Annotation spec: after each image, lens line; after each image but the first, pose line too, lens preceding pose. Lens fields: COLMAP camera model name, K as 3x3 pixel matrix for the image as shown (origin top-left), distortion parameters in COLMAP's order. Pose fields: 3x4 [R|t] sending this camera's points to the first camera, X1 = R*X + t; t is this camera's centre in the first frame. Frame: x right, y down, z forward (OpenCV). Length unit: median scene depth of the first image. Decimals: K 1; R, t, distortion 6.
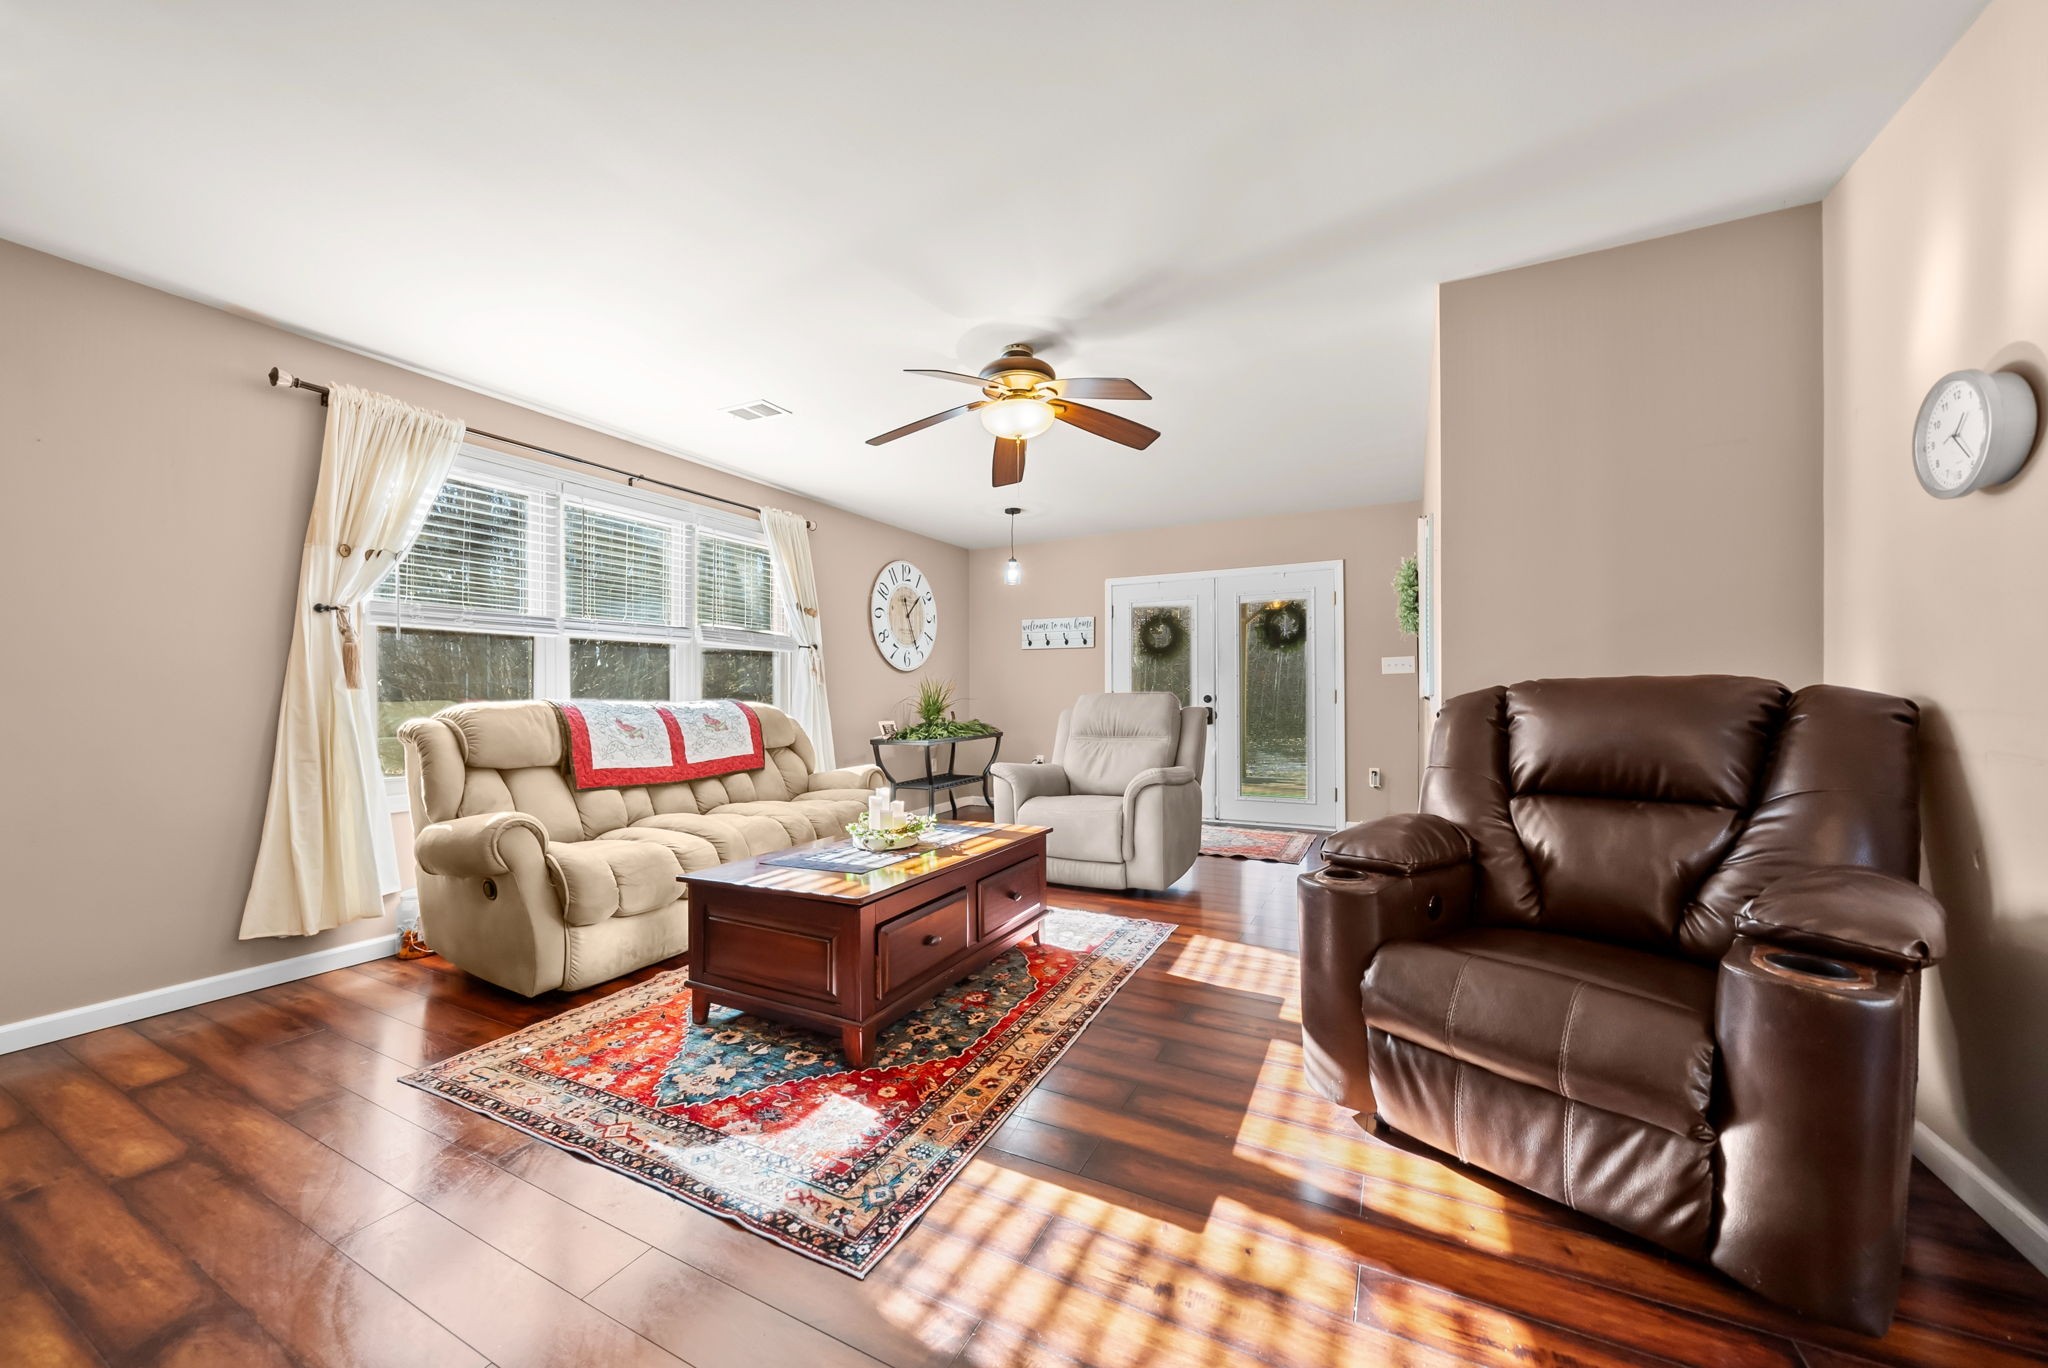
lens RADIAL K [[760.4, 0, 1017.8], [0, 760.4, 696.3], [0, 0, 1]] dist [-0.003968, -0.000128]
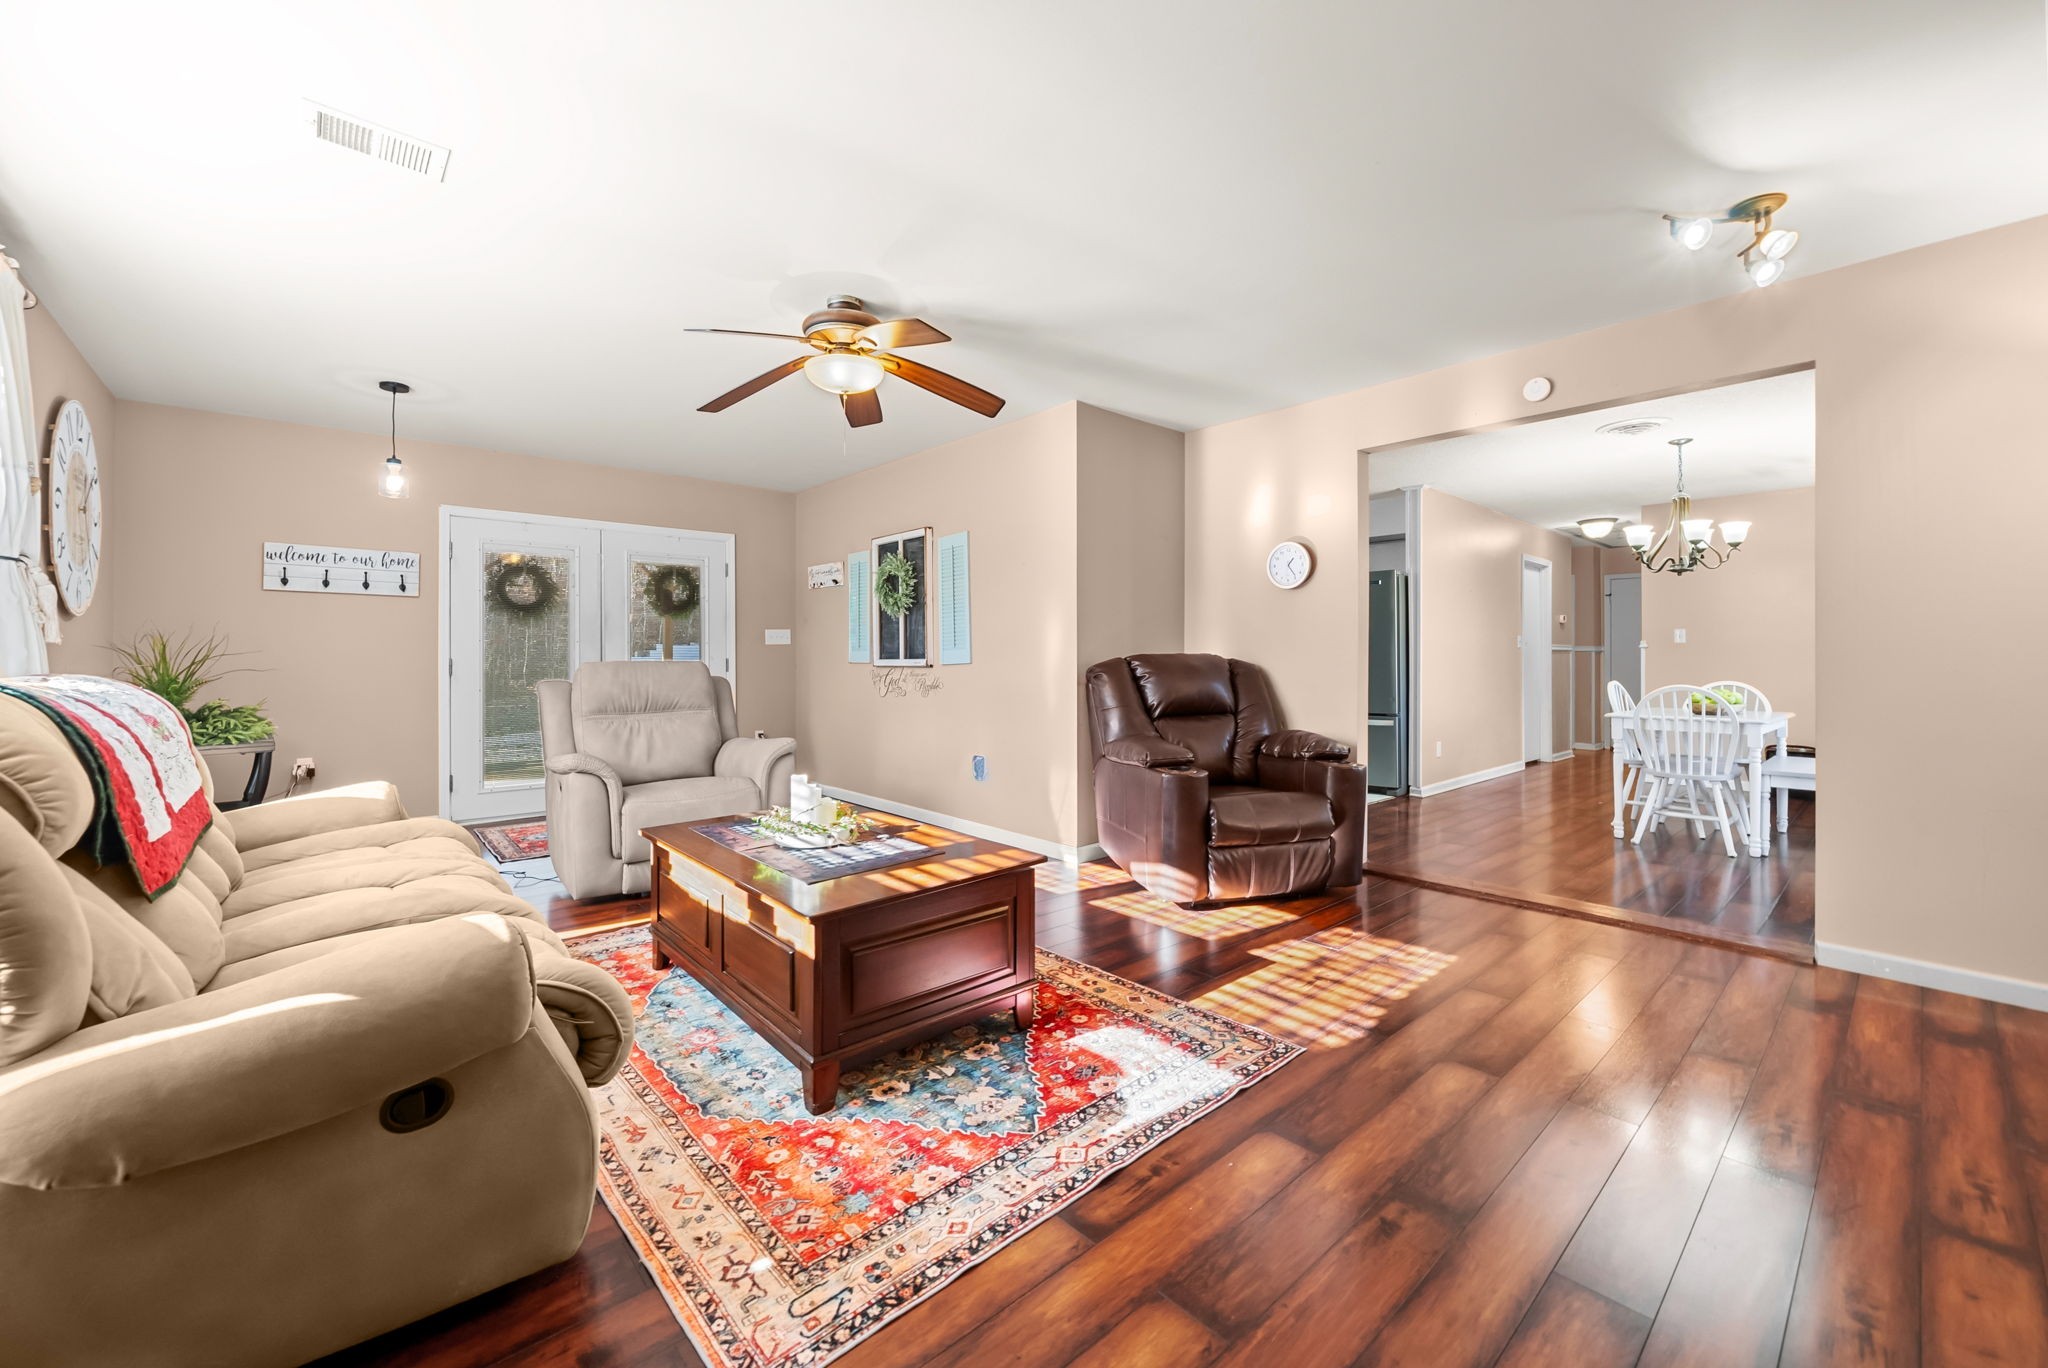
lens RADIAL K [[798.7, 0, 1026.1], [0, 798.7, 666.3], [0, 0, 1]] dist [0.001167, 0.000085]
pose [[0.353163, -0.002449, 0.935559, -1.301745], [0.000871, 0.999997, 0.002288, -0.001076], [-0.935561, 0.000007, 0.353164, 0.659998]]
